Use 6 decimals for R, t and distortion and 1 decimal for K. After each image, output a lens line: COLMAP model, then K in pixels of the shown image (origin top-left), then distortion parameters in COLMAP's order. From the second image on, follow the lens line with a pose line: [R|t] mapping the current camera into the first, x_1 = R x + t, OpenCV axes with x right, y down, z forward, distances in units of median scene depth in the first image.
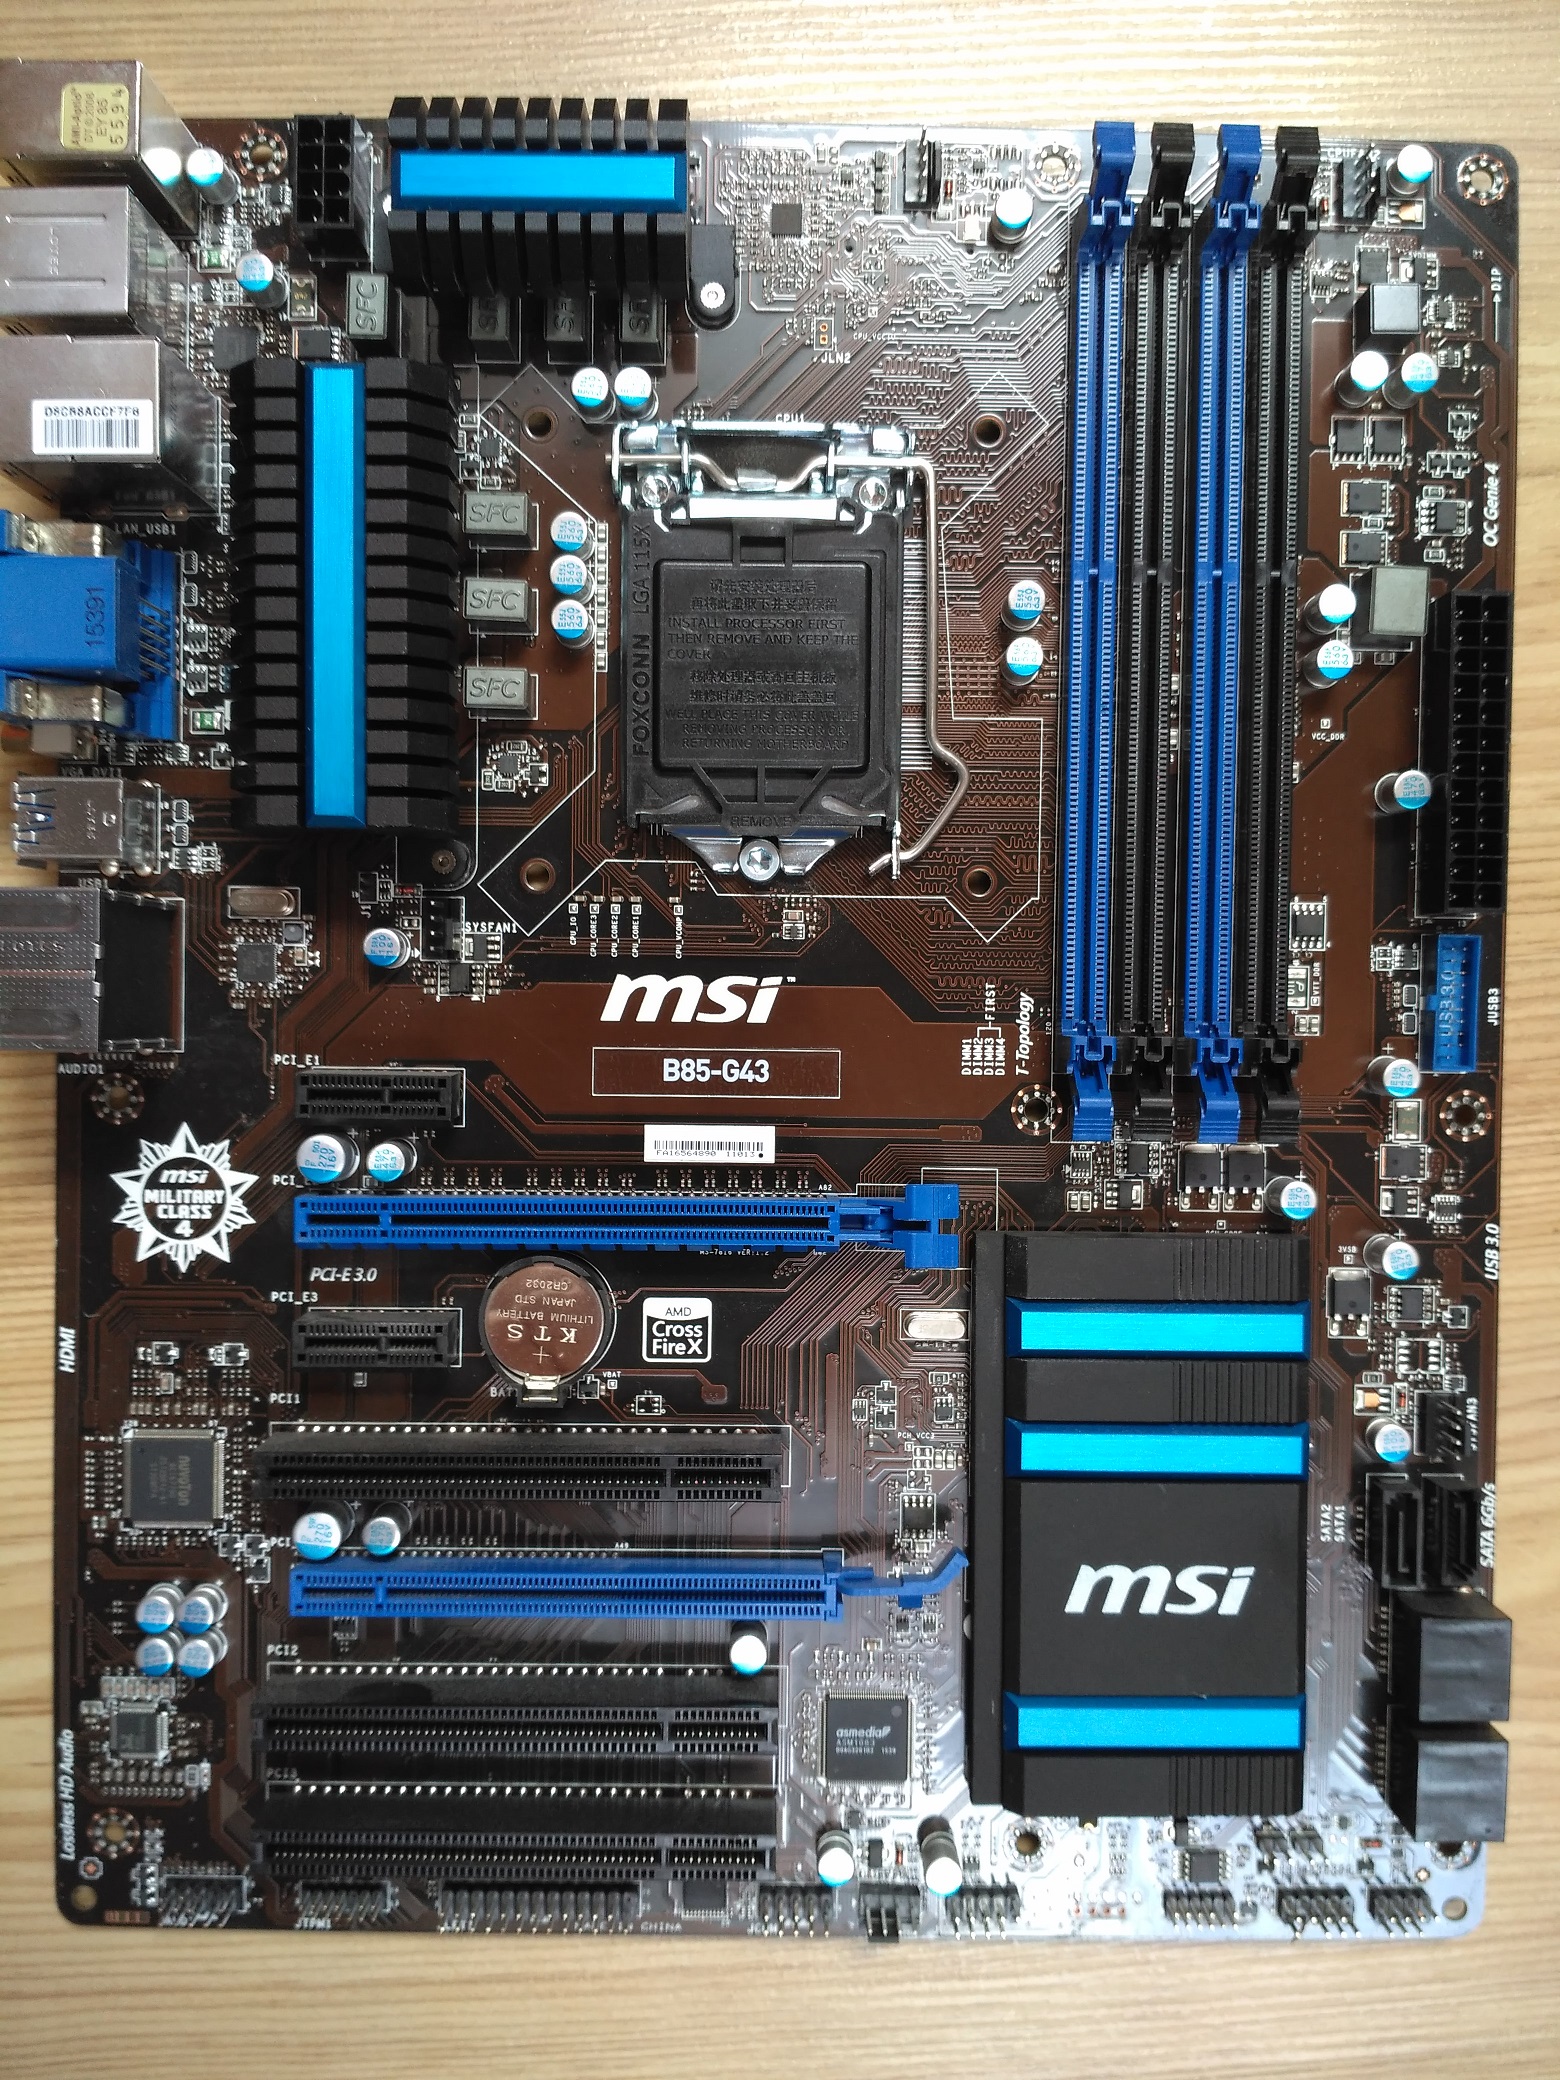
lens RADIAL K [[1870.0, 0, 780.0], [0, 1870.0, 1040.0], [0, 0, 1]] dist [0.208829, -0.548589]
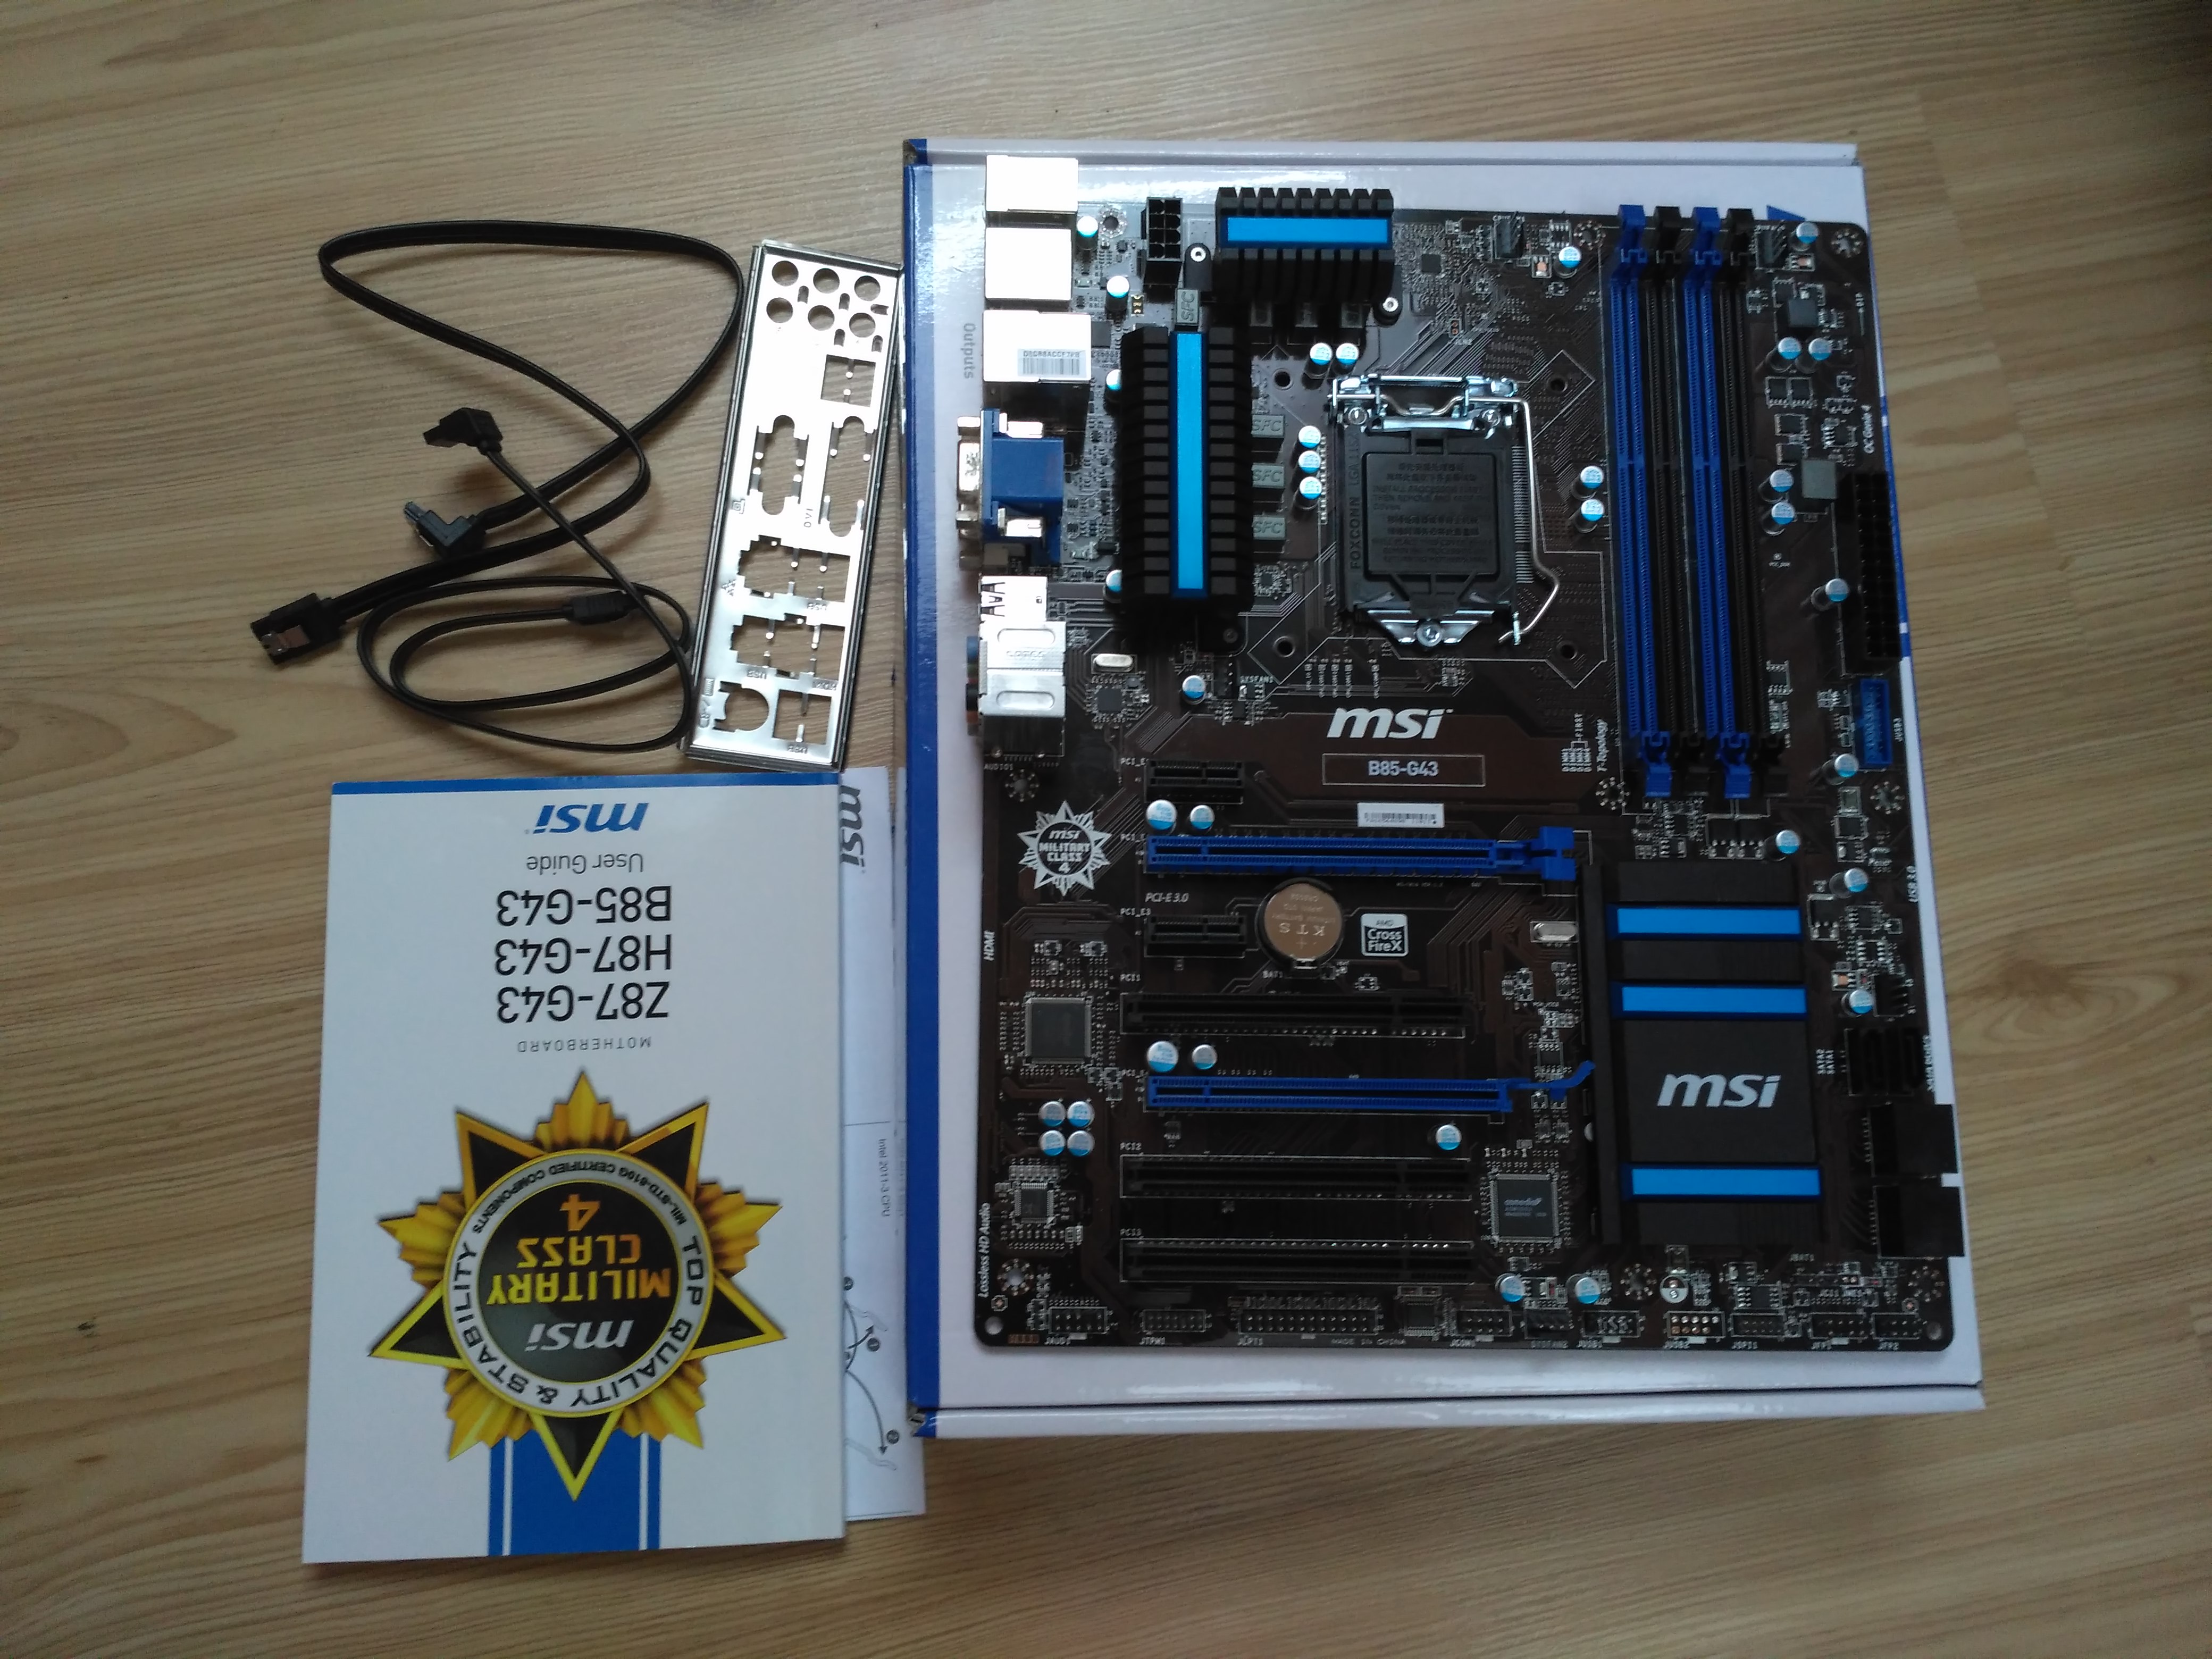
lens RADIAL K [[1988.7, 0, 1106.0], [0, 1988.7, 829.5], [0, 0, 1]] dist [0.208829, -0.548589]
pose [[0.999066, -0.001422, 0.043182, -0.349790], [0.010793, 0.975987, -0.217561, 0.420813], [-0.041835, 0.217824, 0.975091, -0.582534]]
